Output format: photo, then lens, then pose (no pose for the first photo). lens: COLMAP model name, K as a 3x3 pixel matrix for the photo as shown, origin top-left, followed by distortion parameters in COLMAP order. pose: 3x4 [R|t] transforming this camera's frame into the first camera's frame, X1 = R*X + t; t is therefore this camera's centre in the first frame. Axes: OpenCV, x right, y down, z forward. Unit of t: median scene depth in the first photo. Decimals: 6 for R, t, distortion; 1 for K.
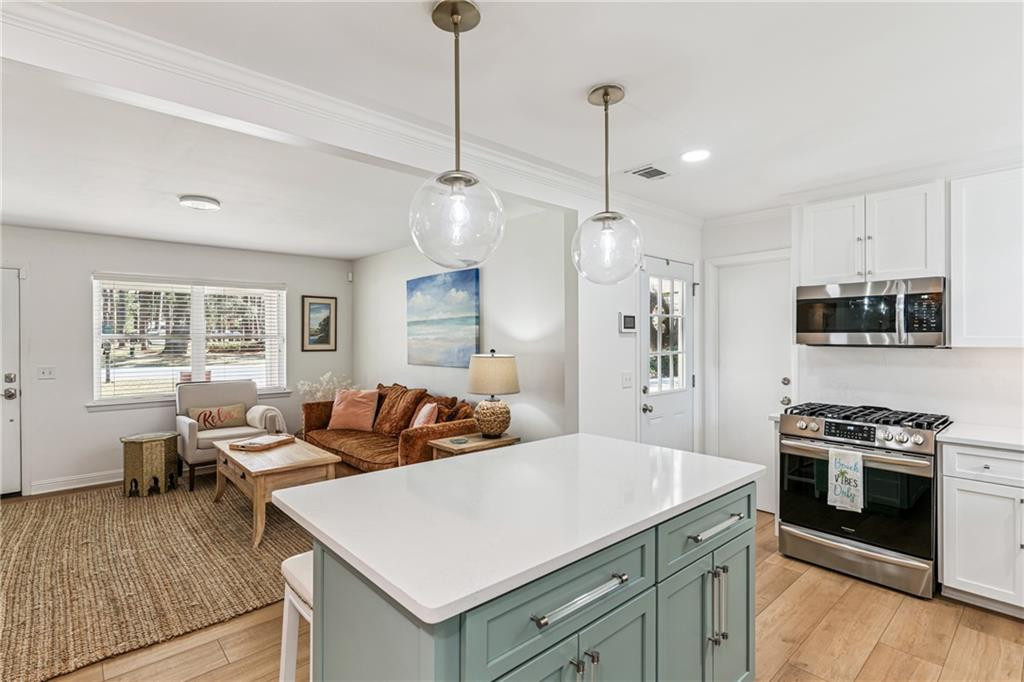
lens RADIAL K [[493.1, 0, 504.9], [0, 493.1, 339.1], [0, 0, 1]] dist [0.001962, 0.000298]
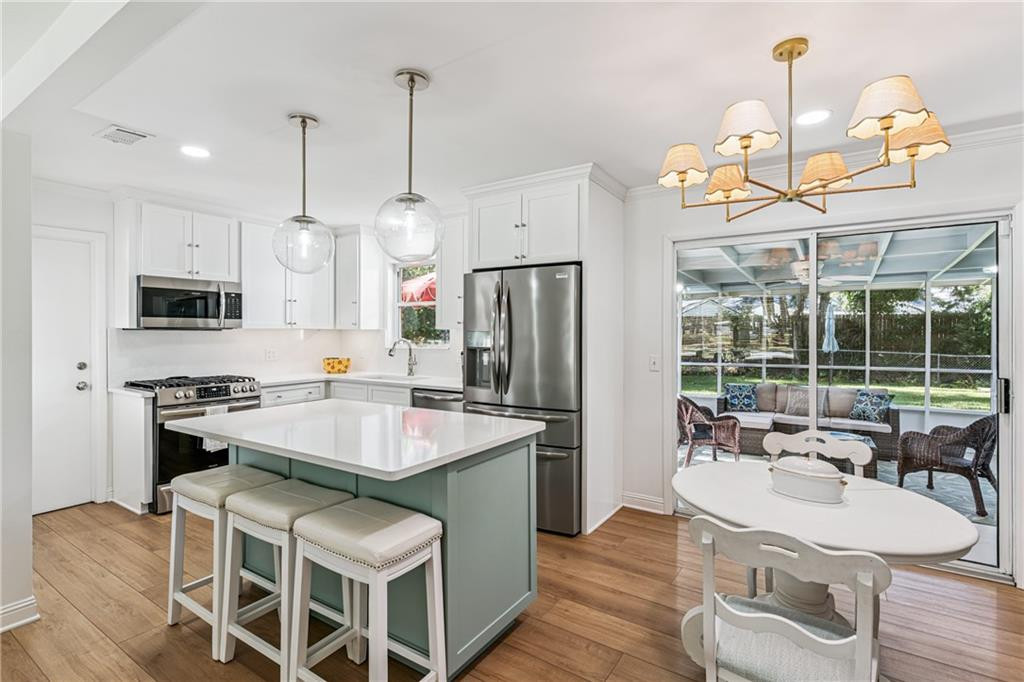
lens RADIAL K [[488.1, 0, 505.8], [0, 488.1, 331.6], [0, 0, 1]] dist [0.002811, -0.000090]
pose [[-0.246330, 0.000959, 0.969186, -0.476087], [0.005023, 0.999987, 0.000287, 0.017339], [-0.969173, 0.004939, -0.246331, 0.345460]]
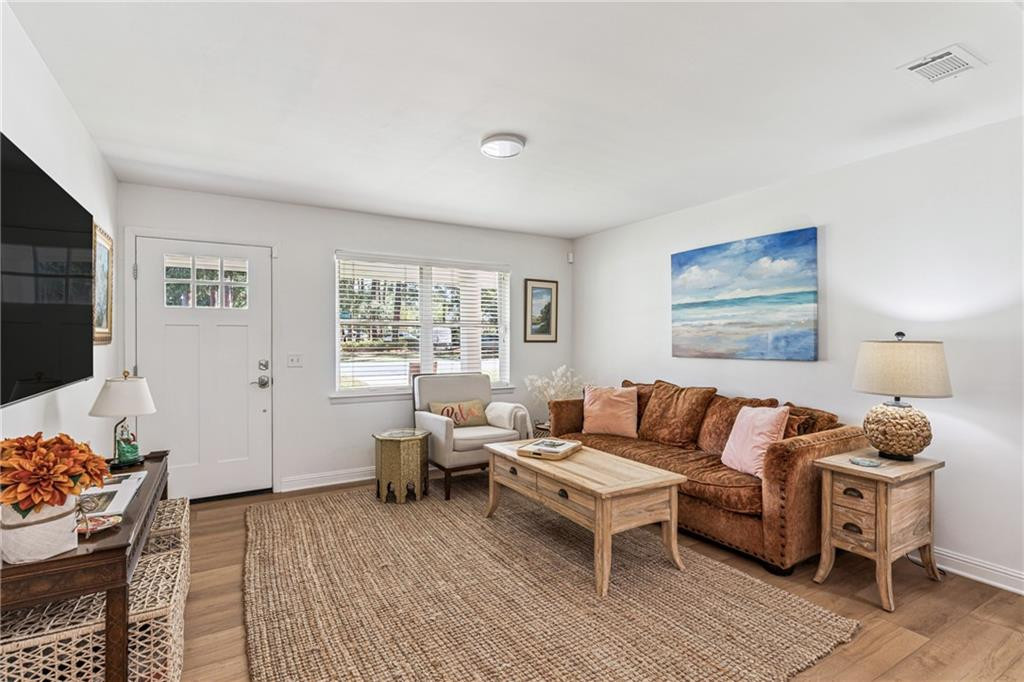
lens RADIAL K [[487.3, 0, 507.4], [0, 487.3, 340.8], [0, 0, 1]] dist [0.001573, 0.000379]
pose [[0.981675, 0.005107, -0.190496, -0.353494], [-0.005223, 0.999986, -0.000110, 0.029431], [0.190493, 0.001103, 0.981688, 0.178087]]
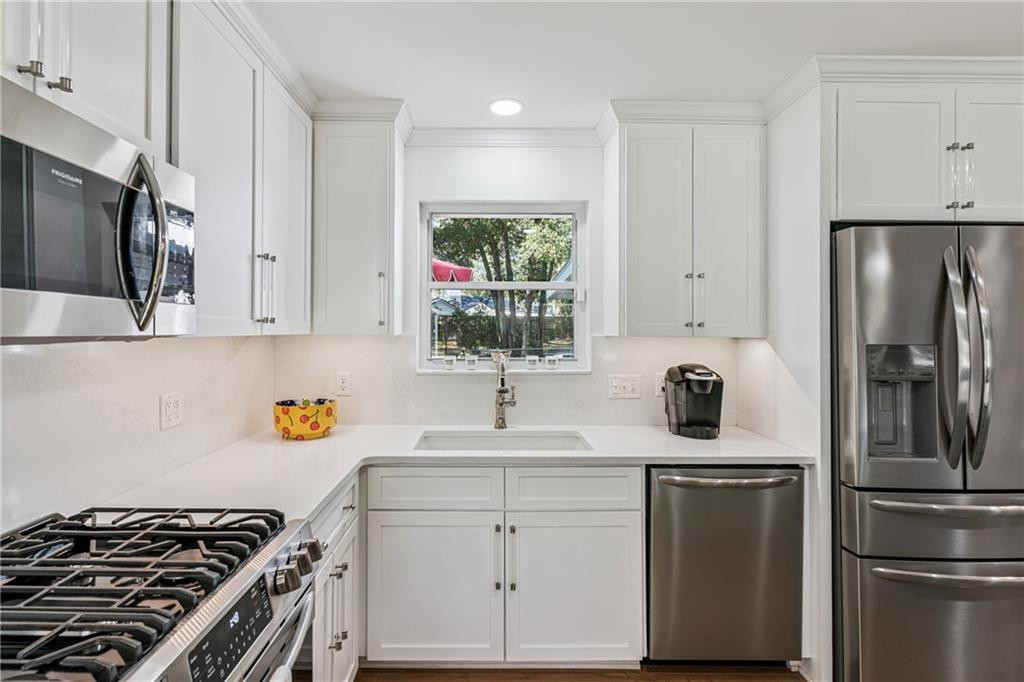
lens RADIAL K [[497.2, 0, 488.4], [0, 497.2, 322.4], [0, 0, 1]] dist [0.002241, 0.001135]
pose [[-0.750692, 0.007002, 0.660615, 0.235975], [-0.001598, 0.999922, -0.012415, 0.005407], [-0.660650, -0.010376, -0.750622, 0.686903]]
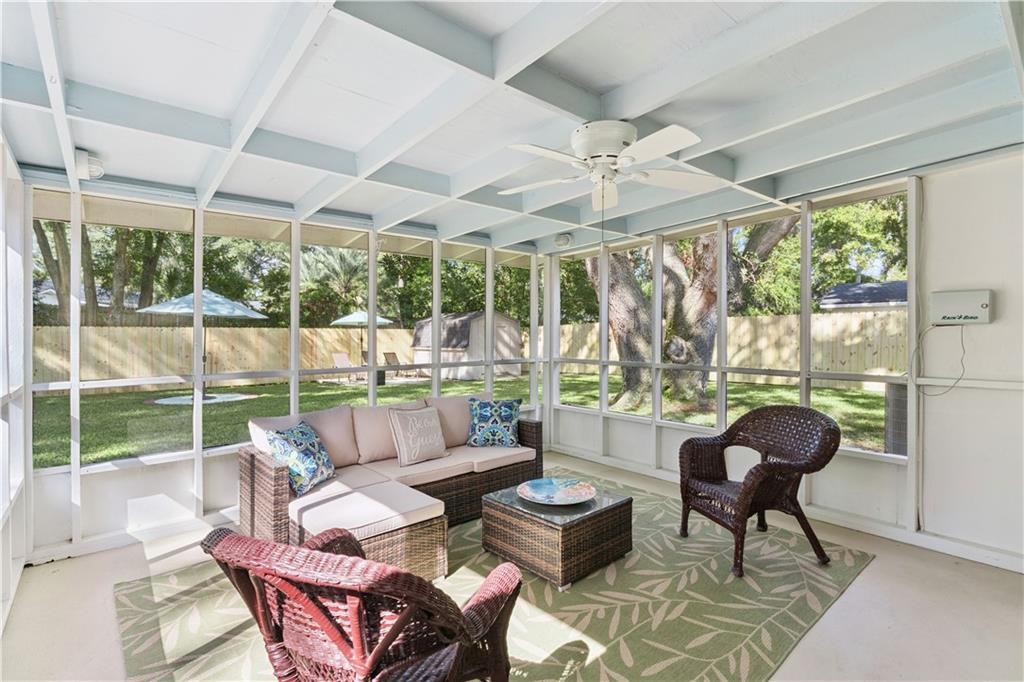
lens RADIAL K [[493.1, 0, 504.9], [0, 493.1, 339.1], [0, 0, 1]] dist [0.001962, 0.000298]
pose [[-0.999889, -0.001361, 0.014854, 0.455777], [-0.001192, 0.999934, 0.011402, 0.065521], [-0.014868, 0.011383, -0.999825, -0.048529]]
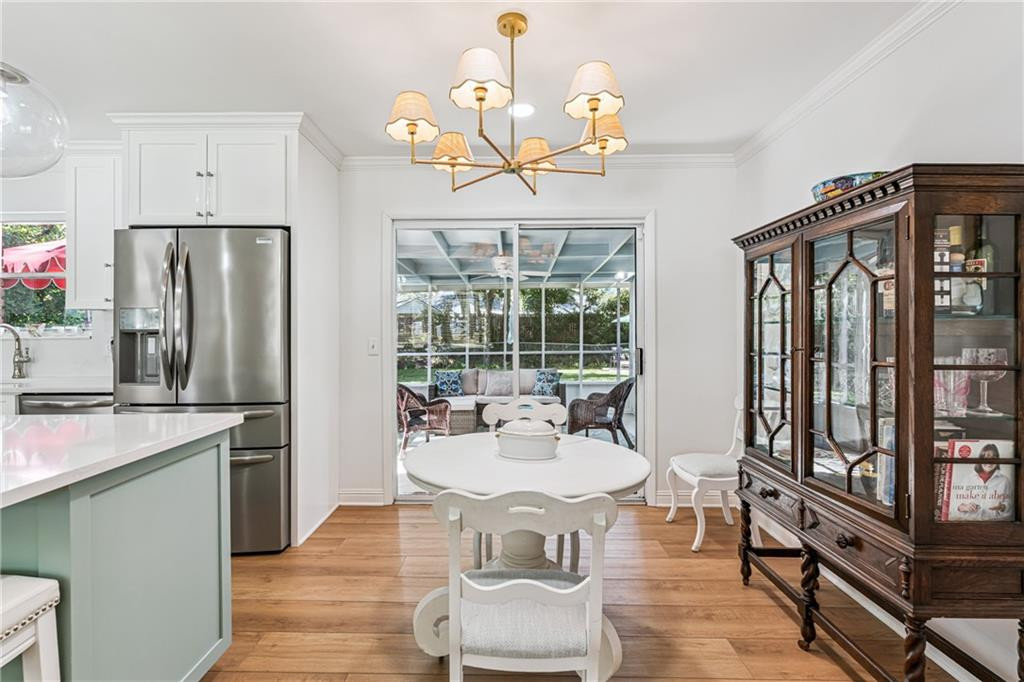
lens RADIAL K [[488.1, 0, 505.8], [0, 488.1, 331.6], [0, 0, 1]] dist [0.002811, -0.000090]
pose [[-0.736459, -0.001489, 0.676481, -0.422830], [0.005250, 0.999955, 0.007917, 0.040843], [-0.676462, 0.009382, -0.736418, 0.329164]]
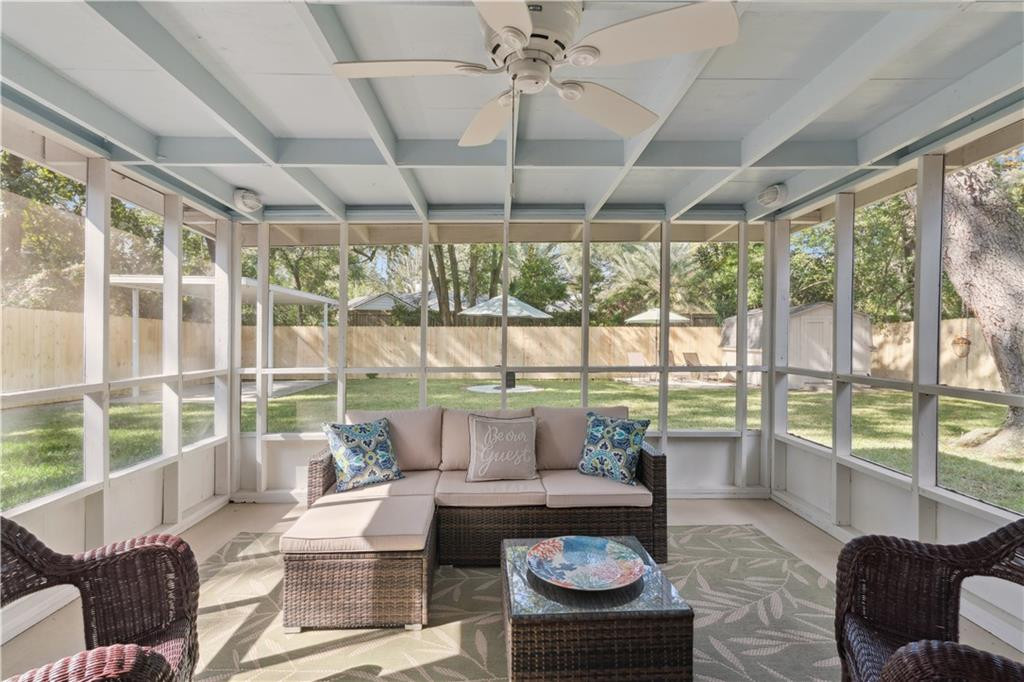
lens RADIAL K [[493.1, 0, 504.9], [0, 493.1, 339.1], [0, 0, 1]] dist [0.001962, 0.000298]
pose [[-0.762988, -0.010214, 0.646332, 0.189817], [-0.001062, 0.999894, 0.014548, 0.066683], [-0.646412, 0.010414, -0.762918, -0.293662]]
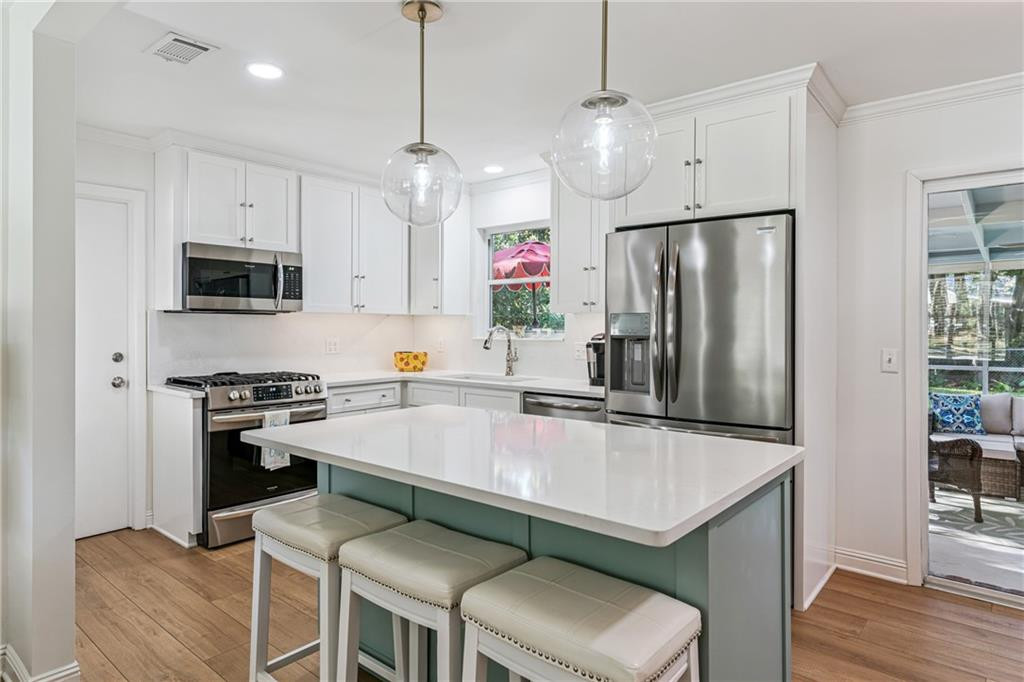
lens RADIAL K [[598.1, 0, 498.7], [0, 598.1, 325.4], [0, 0, 1]] dist [-0.000806, 0.001524]
pose [[-0.128861, 0.000260, 0.991663, -0.370677], [0.002220, 0.999998, 0.000027, 0.029416], [-0.991660, 0.002205, -0.128861, 0.426511]]
